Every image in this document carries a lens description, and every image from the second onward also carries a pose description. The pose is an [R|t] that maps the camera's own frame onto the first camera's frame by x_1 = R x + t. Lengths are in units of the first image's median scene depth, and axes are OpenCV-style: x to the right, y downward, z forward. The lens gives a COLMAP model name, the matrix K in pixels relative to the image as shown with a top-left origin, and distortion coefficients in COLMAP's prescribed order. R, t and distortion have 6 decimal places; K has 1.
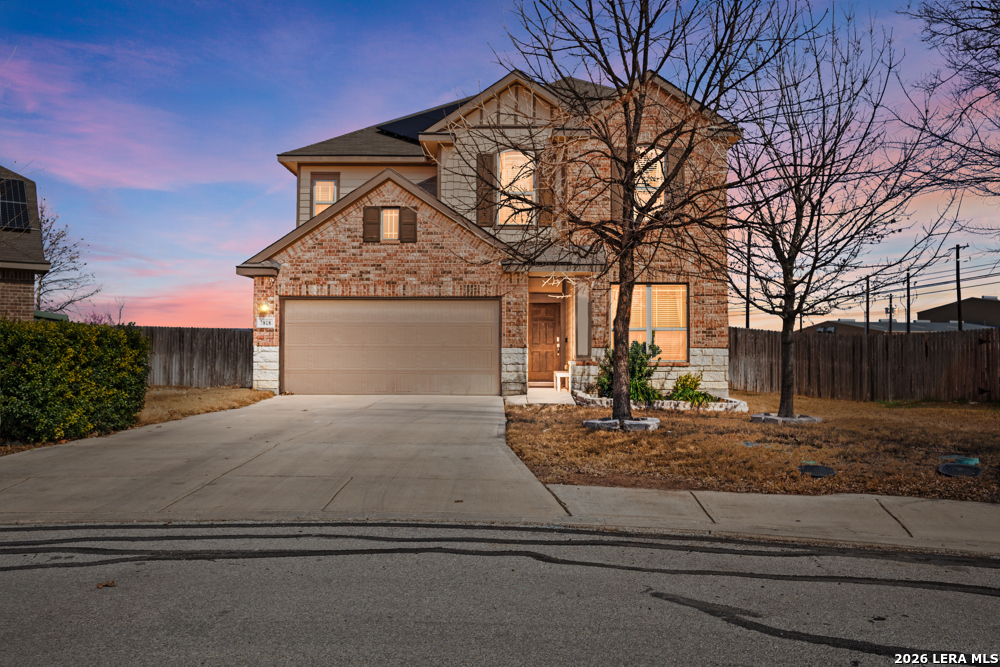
lens RADIAL K [[814.8, 0, 500.0], [0, 814.8, 333.5], [0, 0, 1]] dist [0.001280, 0.000194]
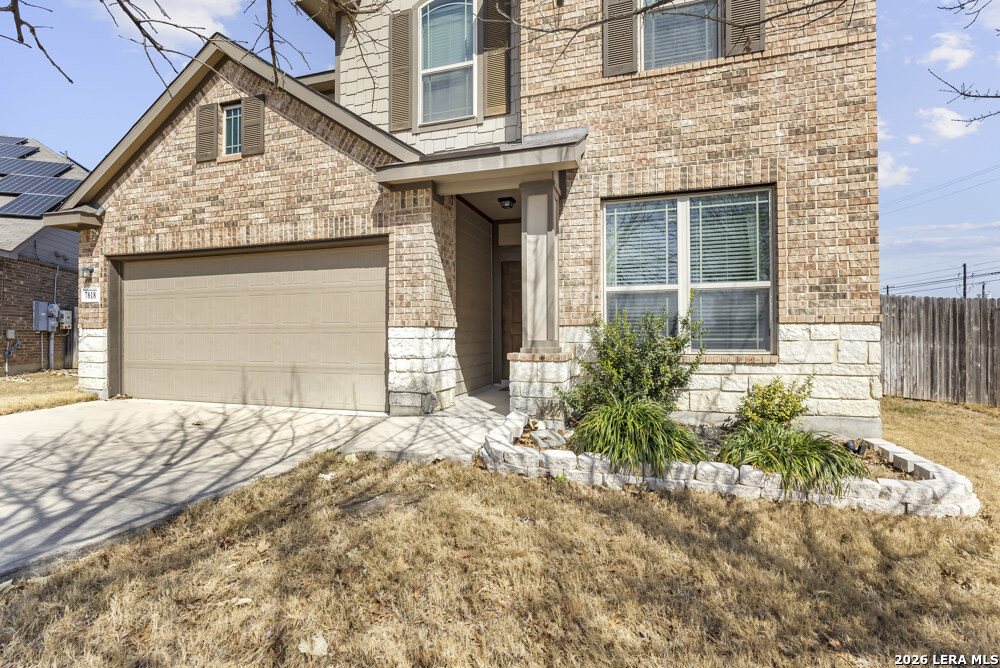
lens RADIAL K [[468.4, 0, 500.0], [0, 468.4, 334.0], [0, 0, 1]] dist [0.010196, -0.000100]
pose [[0.951959, -0.006281, -0.306162, 0.169564], [0.012249, 0.999770, 0.017576, 0.017209], [0.305981, -0.020482, 0.951817, 0.720786]]
